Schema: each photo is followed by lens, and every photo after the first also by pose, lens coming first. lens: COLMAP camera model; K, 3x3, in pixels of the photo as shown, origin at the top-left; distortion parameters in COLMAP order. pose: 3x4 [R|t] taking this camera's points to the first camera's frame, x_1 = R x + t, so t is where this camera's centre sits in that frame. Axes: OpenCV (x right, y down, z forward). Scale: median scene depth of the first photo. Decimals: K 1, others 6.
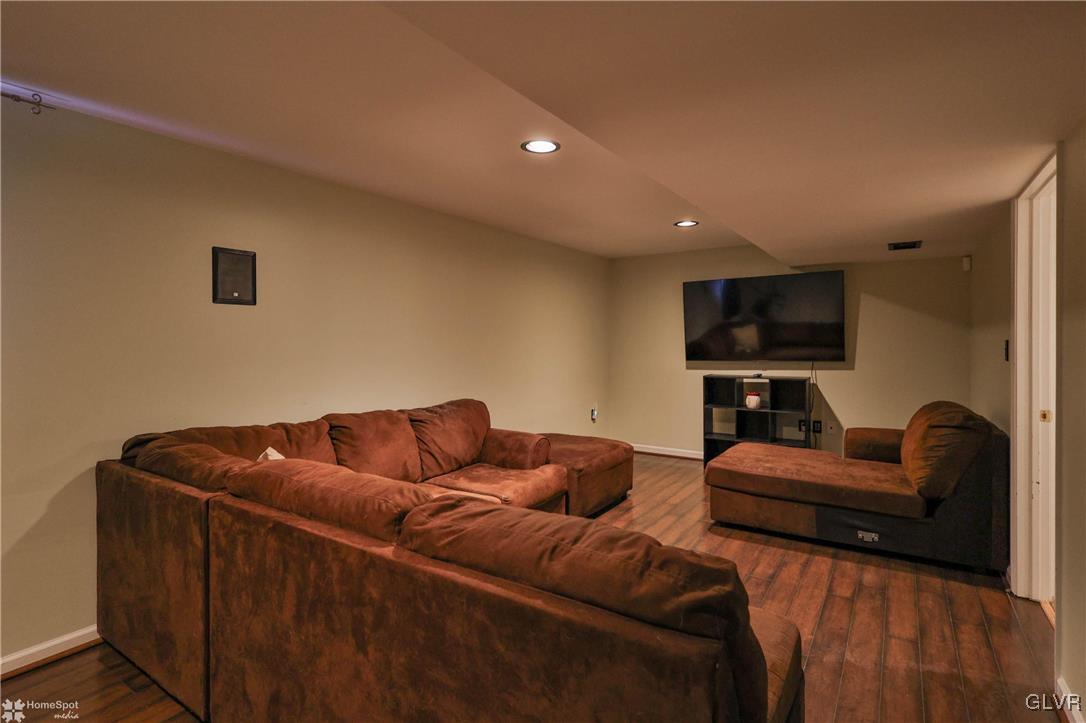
lens RADIAL K [[539.8, 0, 541.8], [0, 539.8, 348.1], [0, 0, 1]] dist [-0.000308, -0.000106]
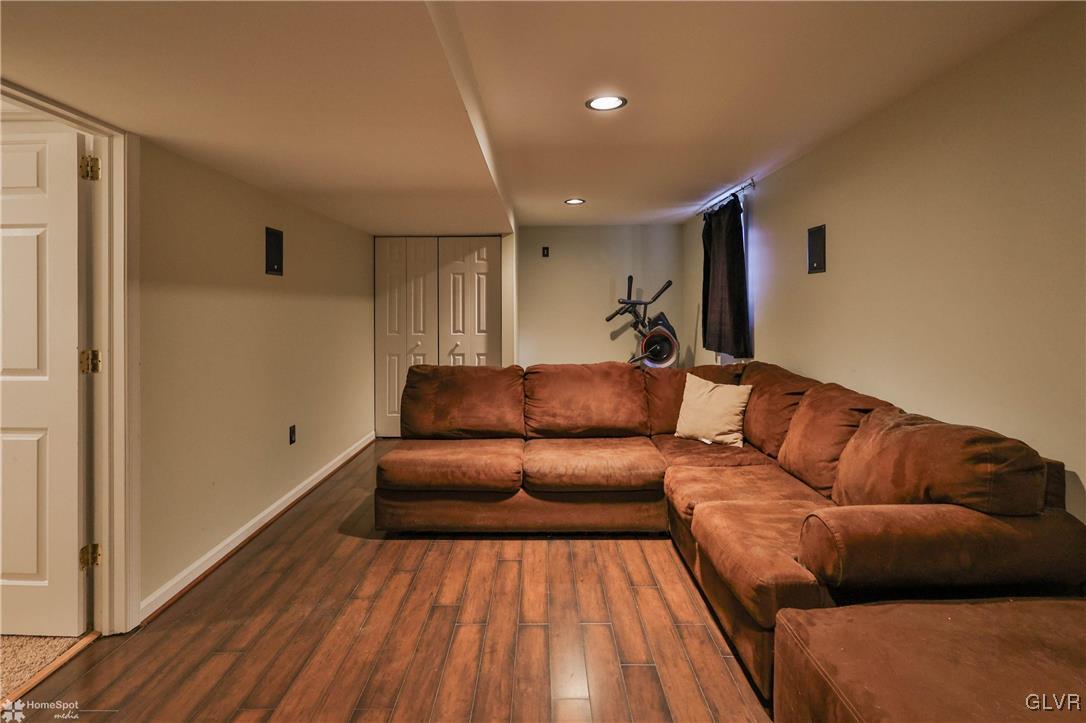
lens RADIAL K [[550.6, 0, 528.6], [0, 550.6, 300.9], [0, 0, 1]] dist [0.001825, 0.000622]
pose [[-0.843878, 0.003810, -0.536522, 0.706950], [0.004426, 0.999990, 0.000140, -0.026486], [0.536517, -0.002256, -0.843887, 1.934507]]
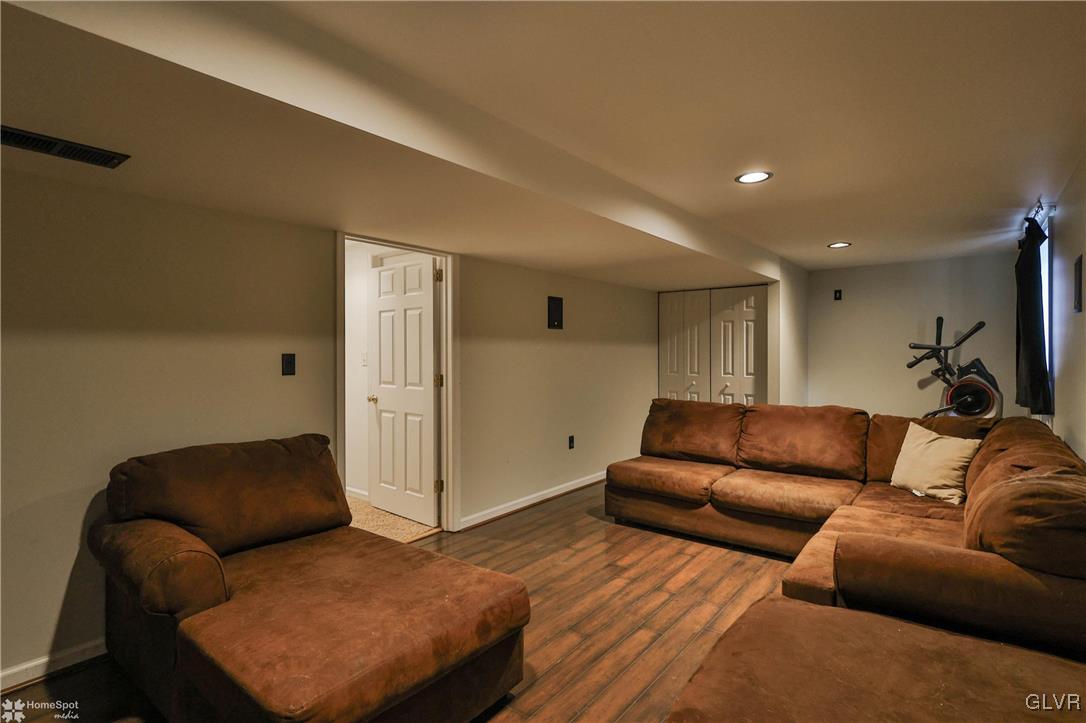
lens RADIAL K [[539.8, 0, 541.8], [0, 539.8, 348.1], [0, 0, 1]] dist [-0.000308, -0.000106]
pose [[-0.996154, 0.006909, 0.087343, 0.376588], [0.007278, 0.999966, 0.003902, -0.033058], [-0.087314, 0.004523, -0.996171, 2.380531]]
